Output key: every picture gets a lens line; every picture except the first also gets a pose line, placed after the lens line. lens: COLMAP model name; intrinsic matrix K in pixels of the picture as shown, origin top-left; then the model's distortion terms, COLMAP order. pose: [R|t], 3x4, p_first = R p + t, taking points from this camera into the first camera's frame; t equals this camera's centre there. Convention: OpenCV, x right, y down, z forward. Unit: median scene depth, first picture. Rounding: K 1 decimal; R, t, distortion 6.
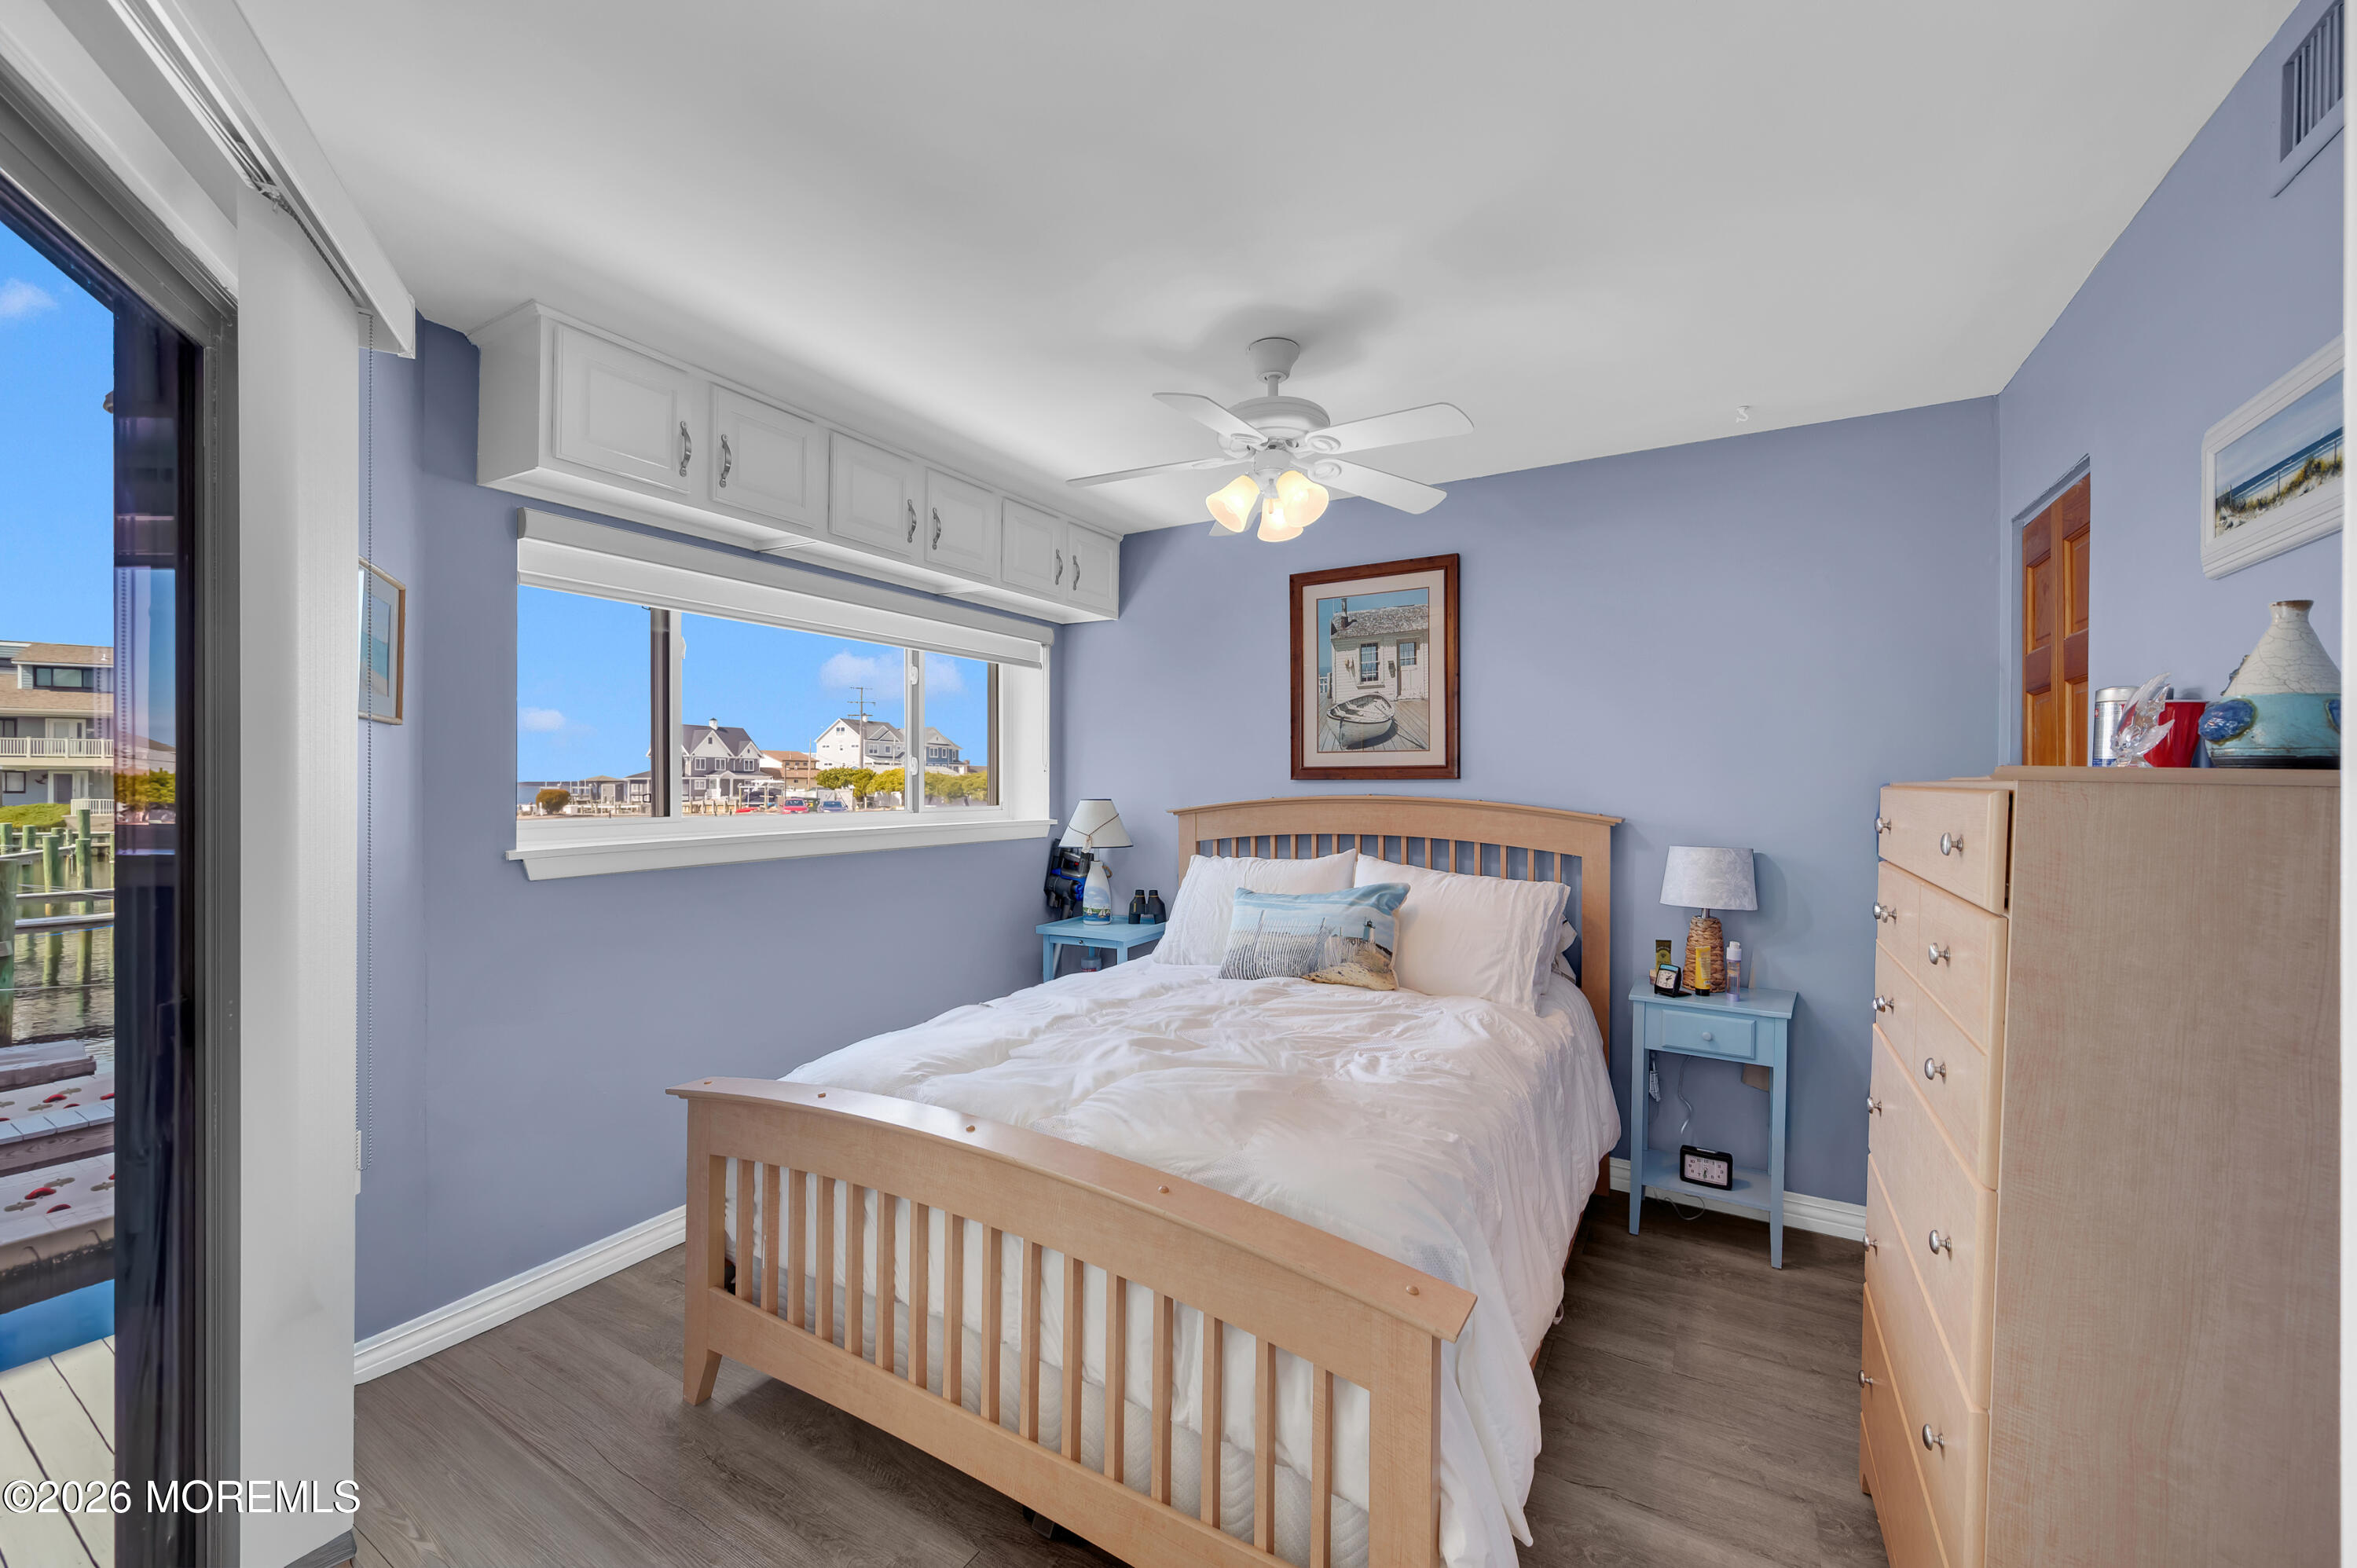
lens RADIAL K [[946.0, 0, 1160.3], [0, 946.0, 798.8], [0, 0, 1]] dist [0.004065, -0.000166]
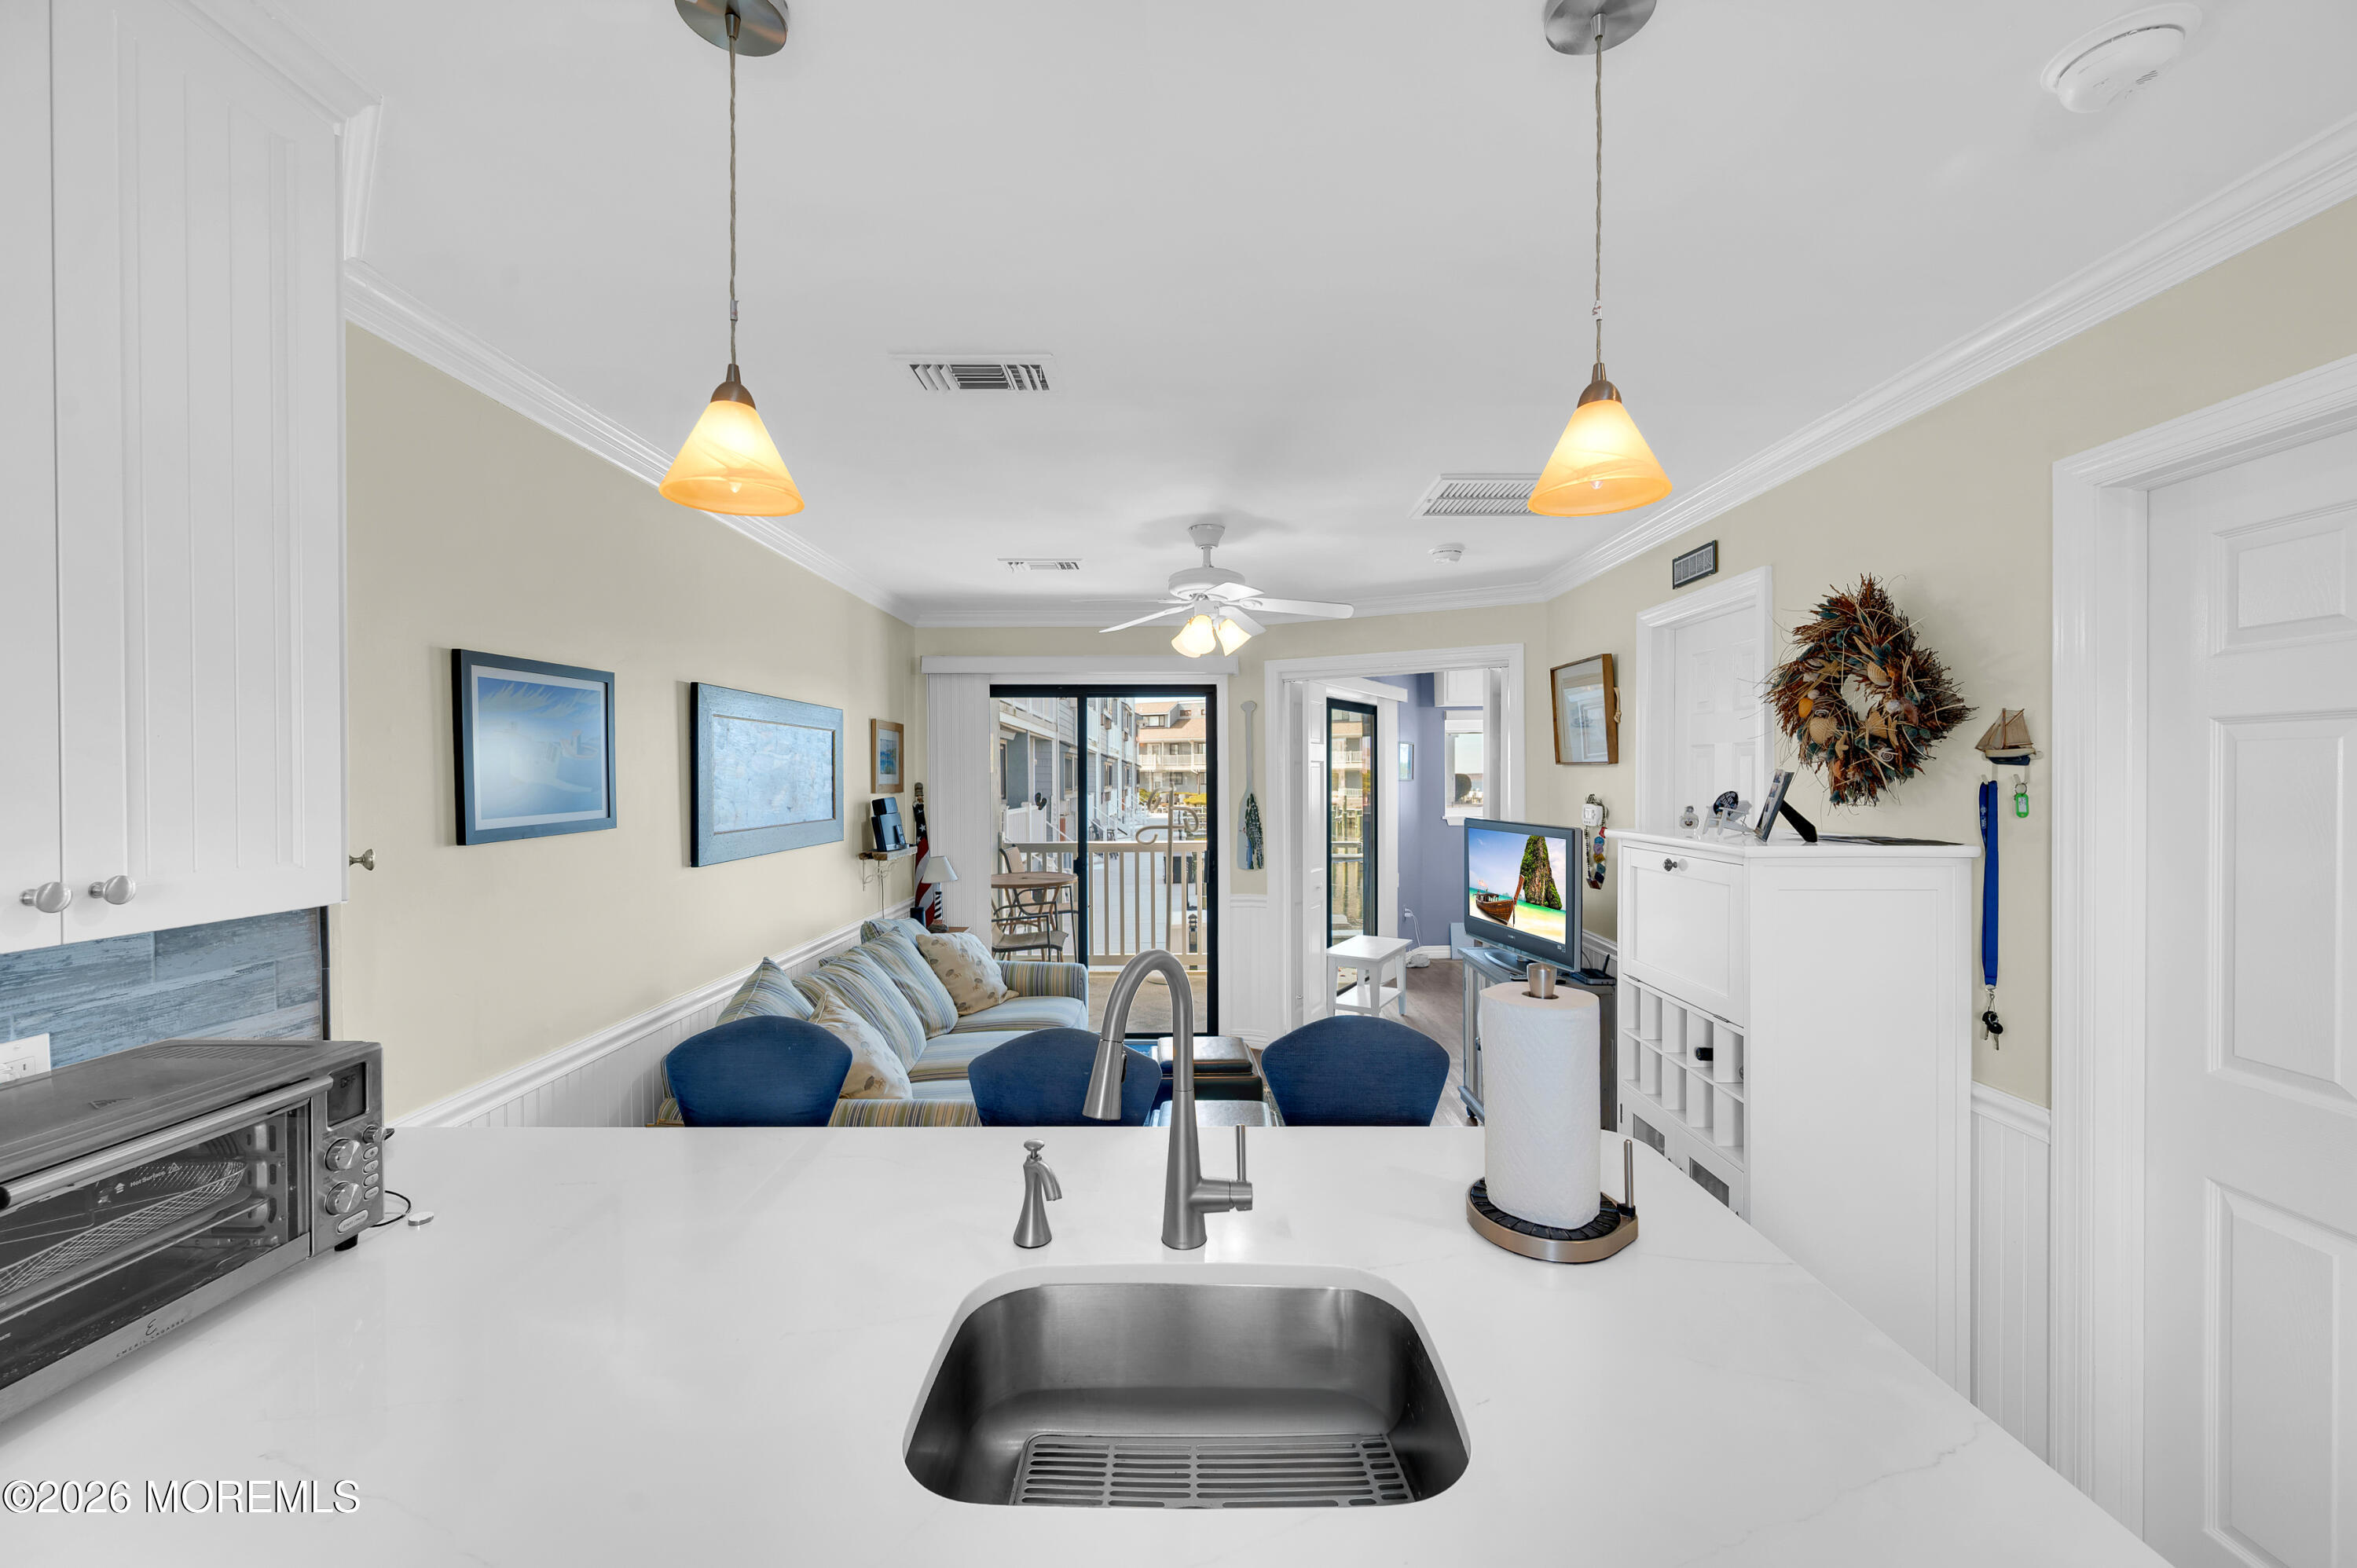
lens RADIAL K [[927.0, 0, 1184.6], [0, 927.0, 789.8], [0, 0, 1]] dist [-0.000480, 0.000402]
pose [[0.527895, 0.005024, -0.849295, 0.169280], [-0.005903, 0.999980, 0.002246, -0.002484], [0.849289, 0.003828, 0.527914, -0.158253]]
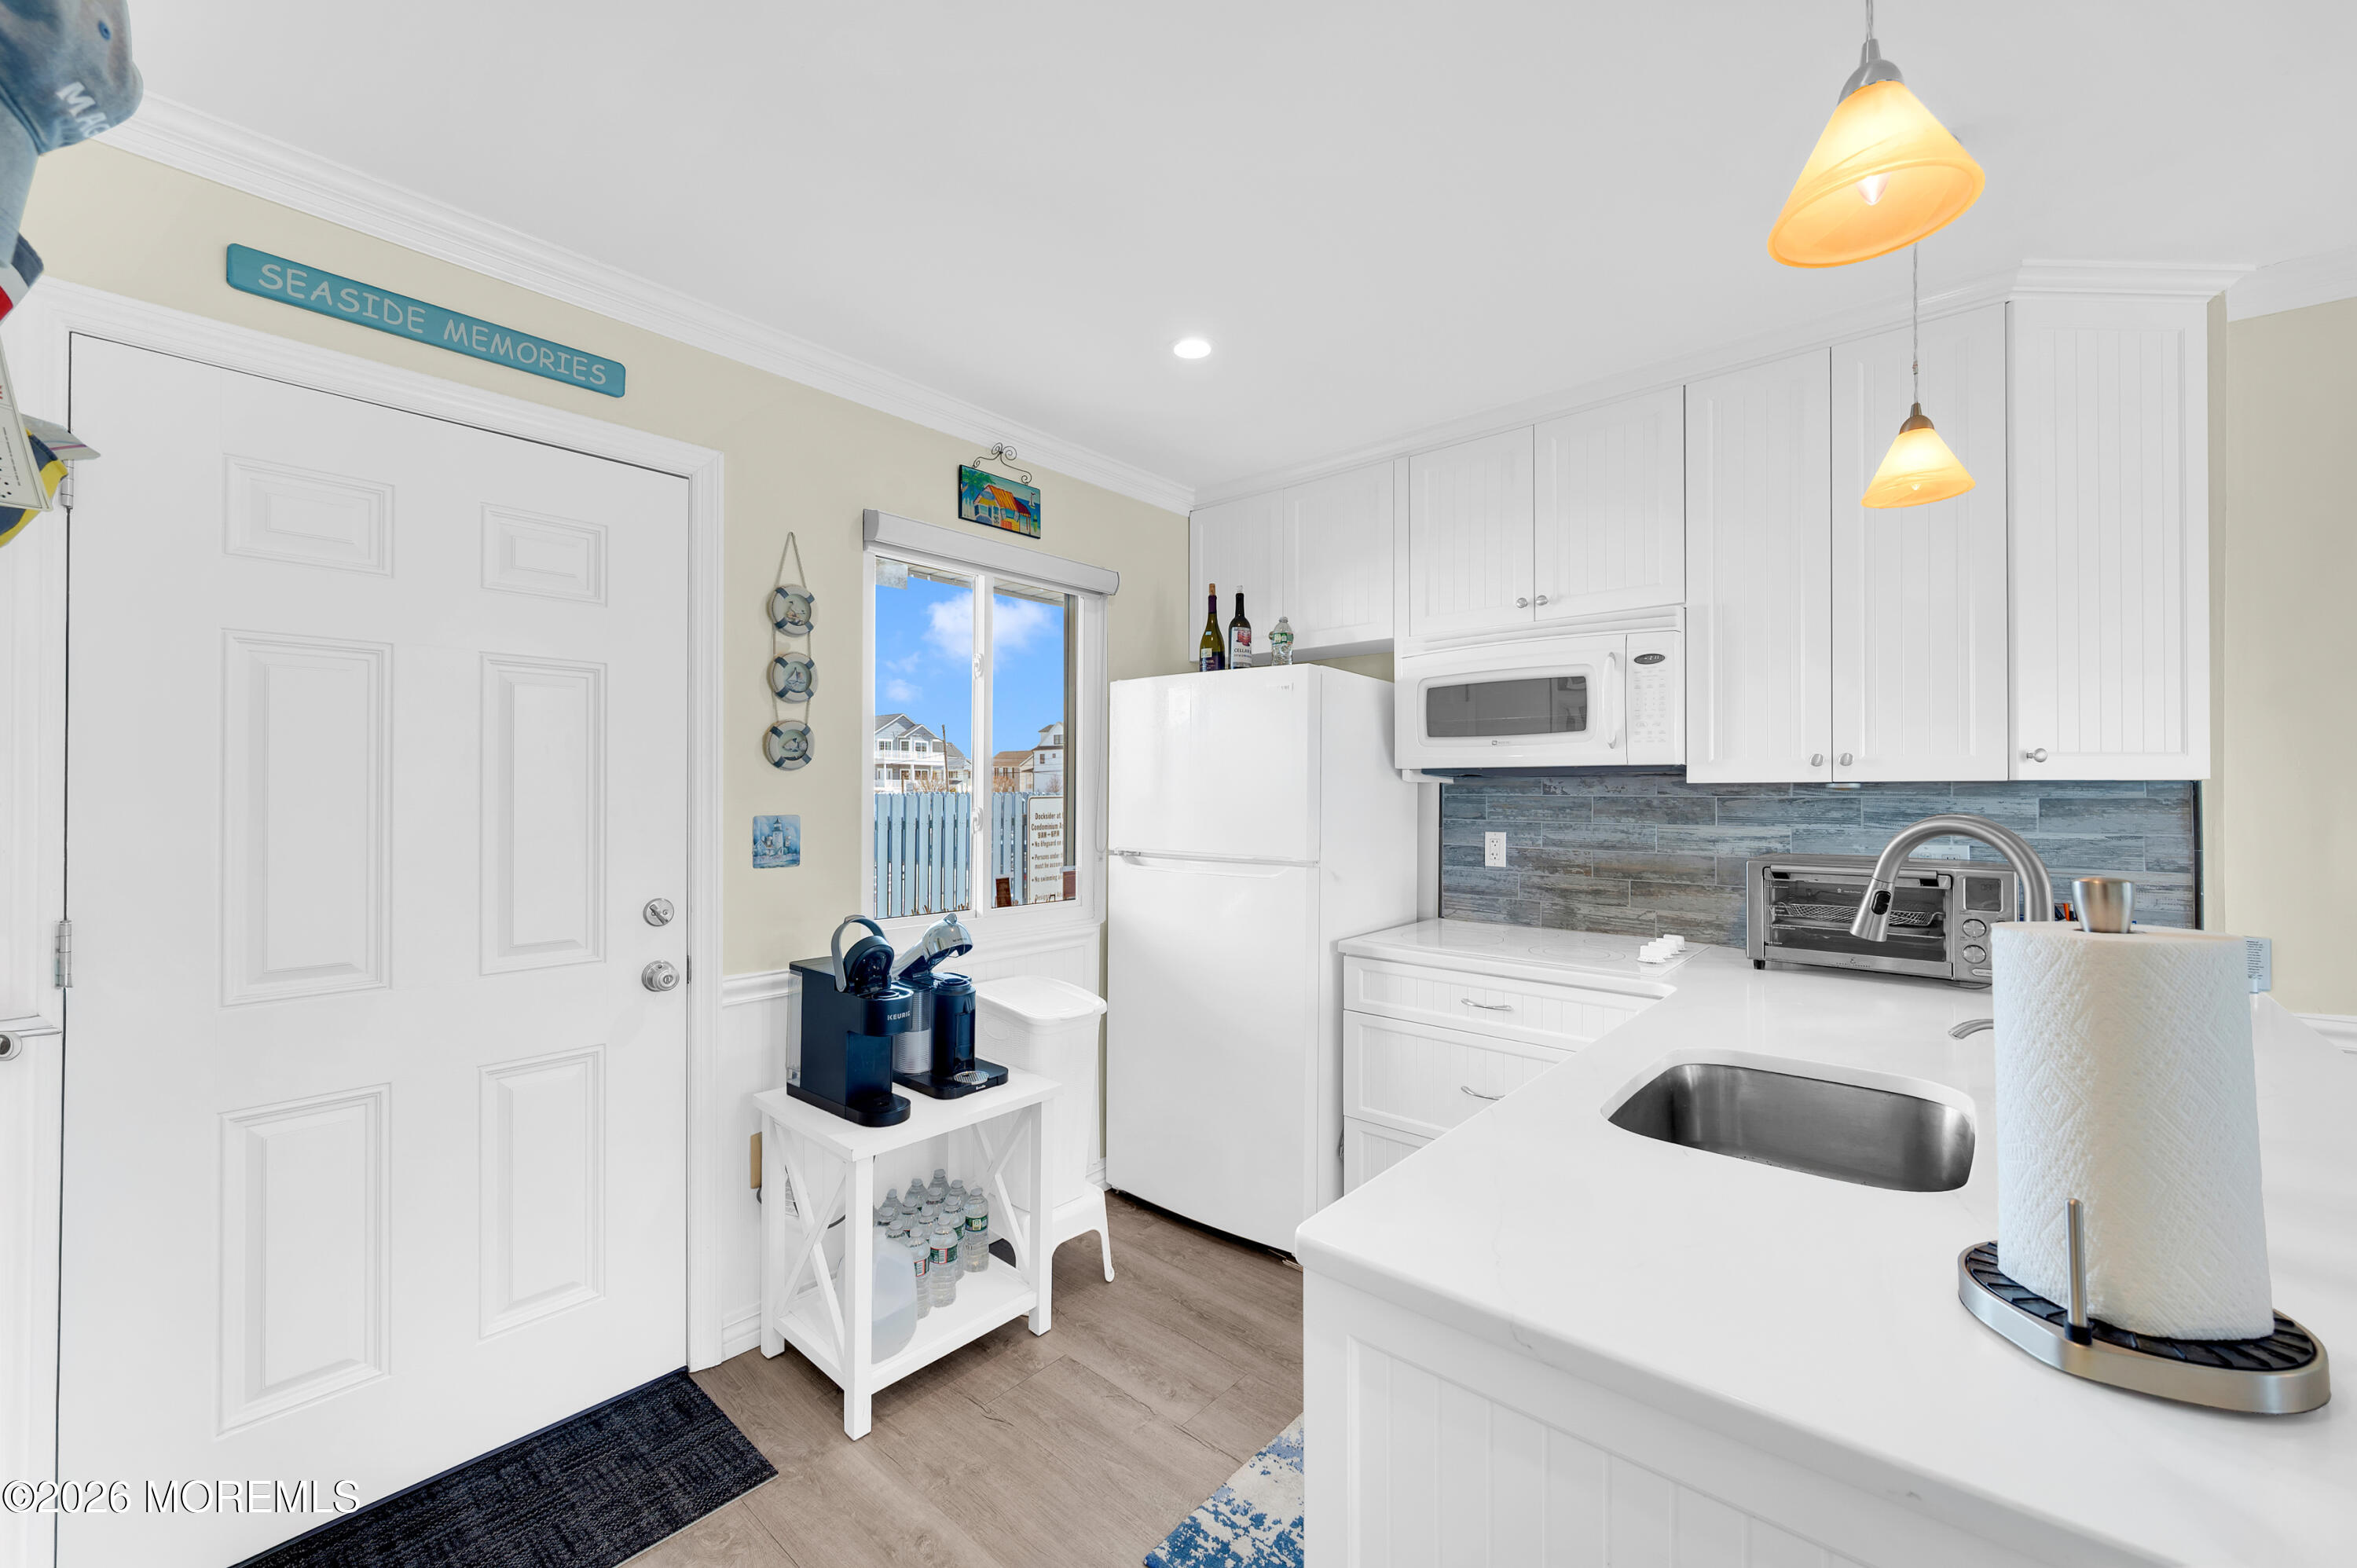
lens RADIAL K [[927.0, 0, 1183.5], [0, 927.0, 785.4], [0, 0, 1]] dist [-0.000480, 0.000402]
pose [[-0.988581, -0.001185, 0.150688, 0.160344], [0.000112, 0.999963, 0.008597, 0.004164], [-0.150693, 0.008516, -0.988544, -0.074897]]
